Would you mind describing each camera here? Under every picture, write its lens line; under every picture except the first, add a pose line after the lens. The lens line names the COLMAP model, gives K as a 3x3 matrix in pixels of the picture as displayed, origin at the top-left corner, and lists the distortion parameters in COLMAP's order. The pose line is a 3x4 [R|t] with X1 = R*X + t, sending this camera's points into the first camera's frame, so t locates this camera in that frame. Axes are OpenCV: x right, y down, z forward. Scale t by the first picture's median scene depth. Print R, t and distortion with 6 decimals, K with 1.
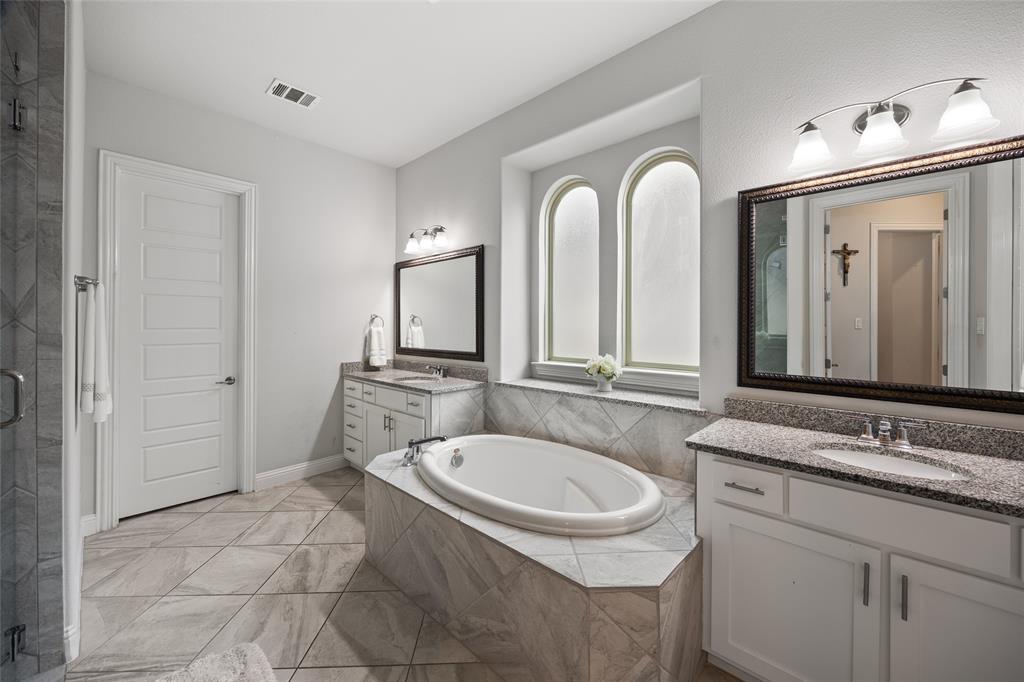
lens RADIAL K [[398.3, 0, 516.0], [0, 398.3, 322.9], [0, 0, 1]] dist [-0.000393, 0.000024]
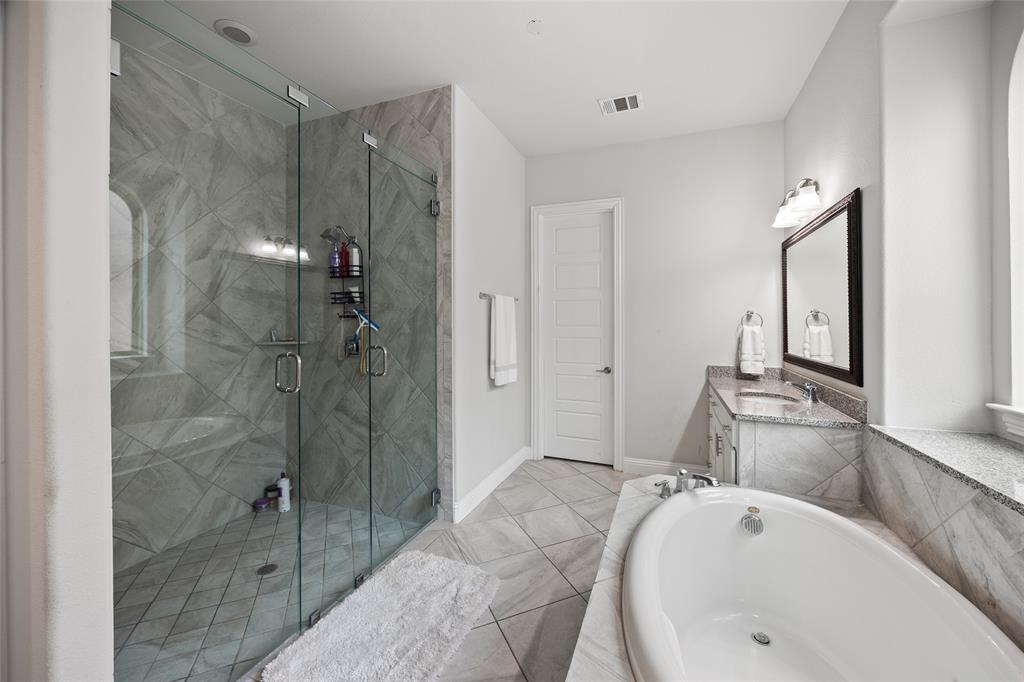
lens RADIAL K [[395.9, 0, 514.5], [0, 395.9, 319.6], [0, 0, 1]] dist [-0.001228, -0.000030]
pose [[0.377696, -0.004599, -0.925918, 0.275871], [0.002426, 0.999989, -0.003977, -0.000992], [0.925926, -0.000744, 0.377703, 0.317918]]
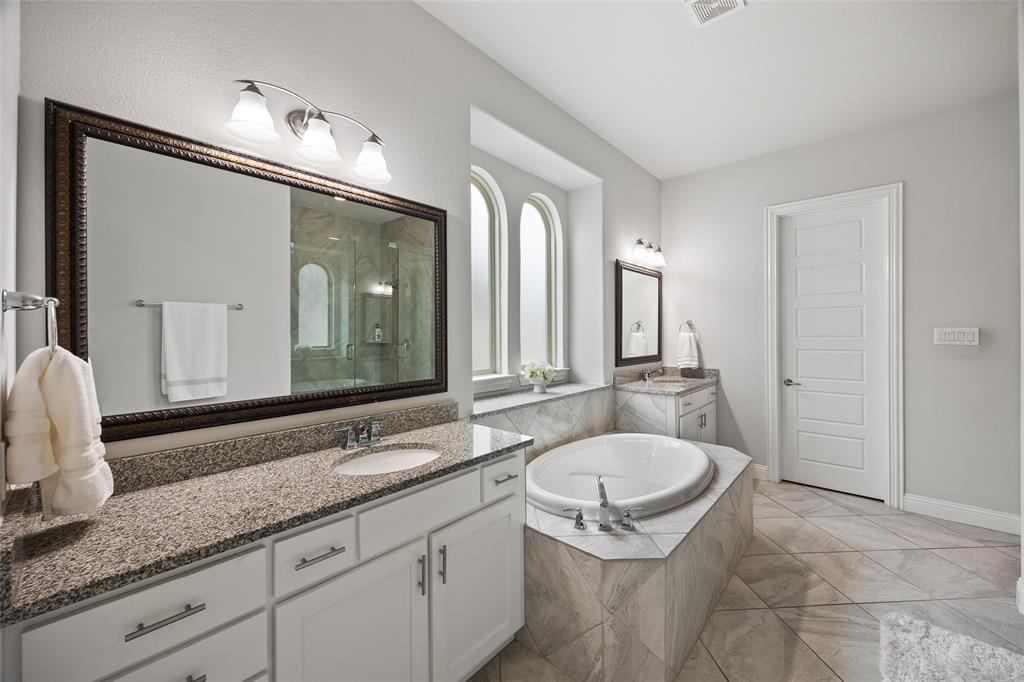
lens RADIAL K [[396.7, 0, 513.1], [0, 396.7, 333.5], [0, 0, 1]] dist [-0.000725, -0.000009]
pose [[-0.027469, -0.001232, 0.999622, -0.757688], [0.004736, 0.999988, 0.001363, 0.002318], [-0.999611, 0.004772, -0.027463, 0.942744]]
